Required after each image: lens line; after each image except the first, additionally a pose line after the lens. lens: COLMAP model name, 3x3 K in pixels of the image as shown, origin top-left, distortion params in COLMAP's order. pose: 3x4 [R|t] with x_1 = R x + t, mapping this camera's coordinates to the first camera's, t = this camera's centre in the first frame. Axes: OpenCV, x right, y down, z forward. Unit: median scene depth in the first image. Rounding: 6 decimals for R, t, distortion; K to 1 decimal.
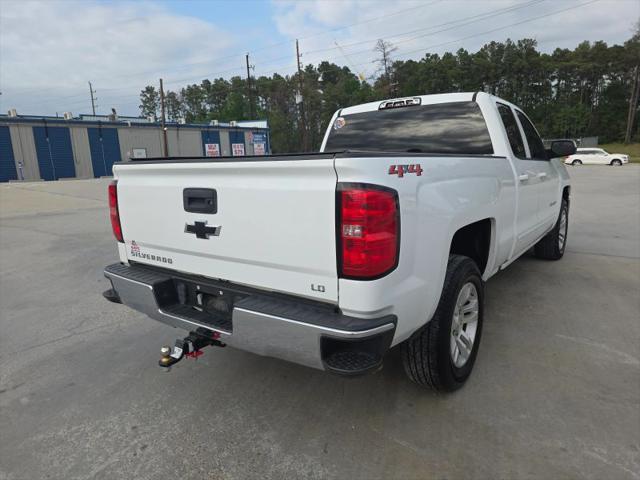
lens RADIAL K [[424.4, 0, 314.6], [0, 424.4, 239.6], [0, 0, 1]] dist [0.059161, -0.047907]
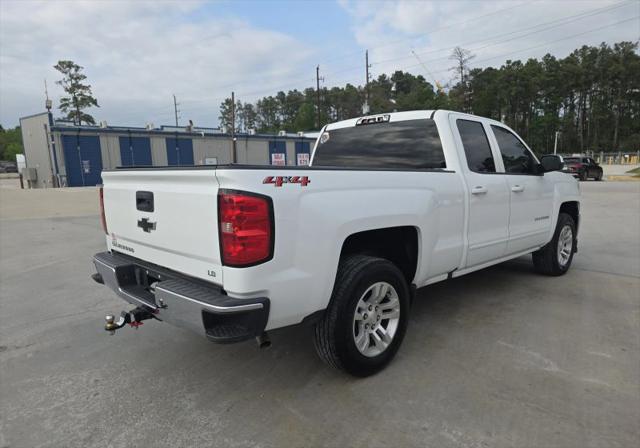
lens RADIAL K [[426.4, 0, 314.6], [0, 426.4, 246.1], [0, 0, 1]] dist [0.051674, -0.038589]
pose [[0.986467, 0.044486, -0.157807, 0.018719], [-0.045831, 0.998937, -0.004895, 0.001013], [0.157421, 0.012061, 0.987458, -0.007185]]
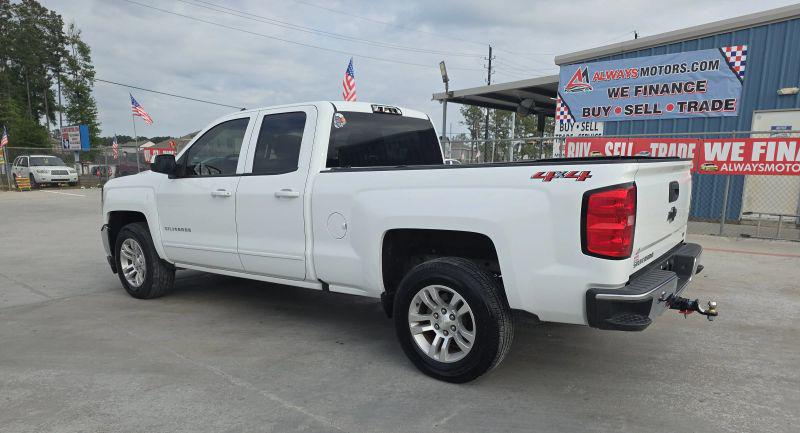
lens RADIAL K [[531.9, 0, 399.0], [0, 531.9, 269.6], [0, 0, 1]] dist [0.064267, -0.043015]
pose [[-0.000843, -0.167490, 0.985873, -0.082301], [0.197635, 0.966400, 0.164351, -0.012718], [-0.980275, 0.194981, 0.032287, 0.078563]]
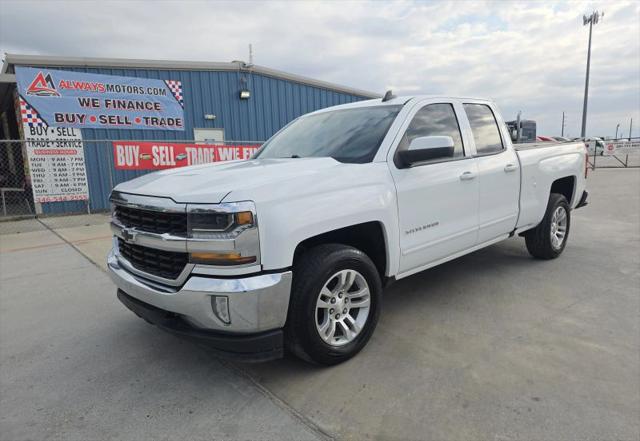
lens RADIAL K [[426.4, 0, 319.5], [0, 426.4, 241.0], [0, 0, 1]] dist [0.045717, -0.025086]
pose [[-0.980239, 0.033637, 0.194935, 0.023306], [0.105942, 0.921467, 0.373730, -0.036255], [-0.167055, 0.386997, -0.906822, 0.181668]]
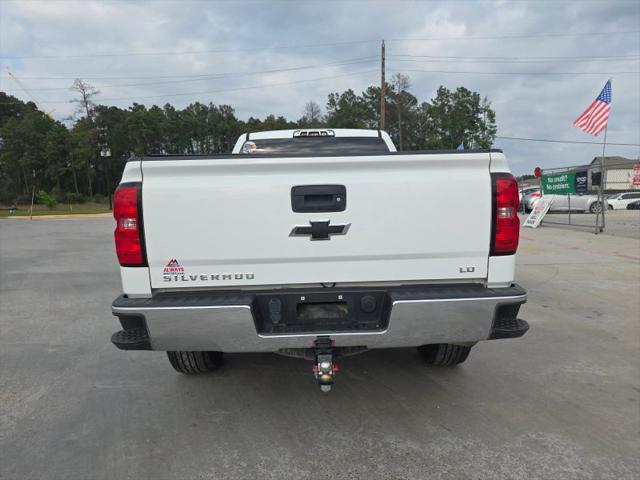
lens RADIAL K [[424.6, 0, 323.9], [0, 424.6, 251.6], [0, 0, 1]] dist [0.060314, -0.050610]
pose [[0.787339, -0.058870, 0.613703, -0.036475], [0.114301, 0.992112, -0.051471, 0.003083], [-0.605832, 0.110673, 0.787857, 0.012637]]
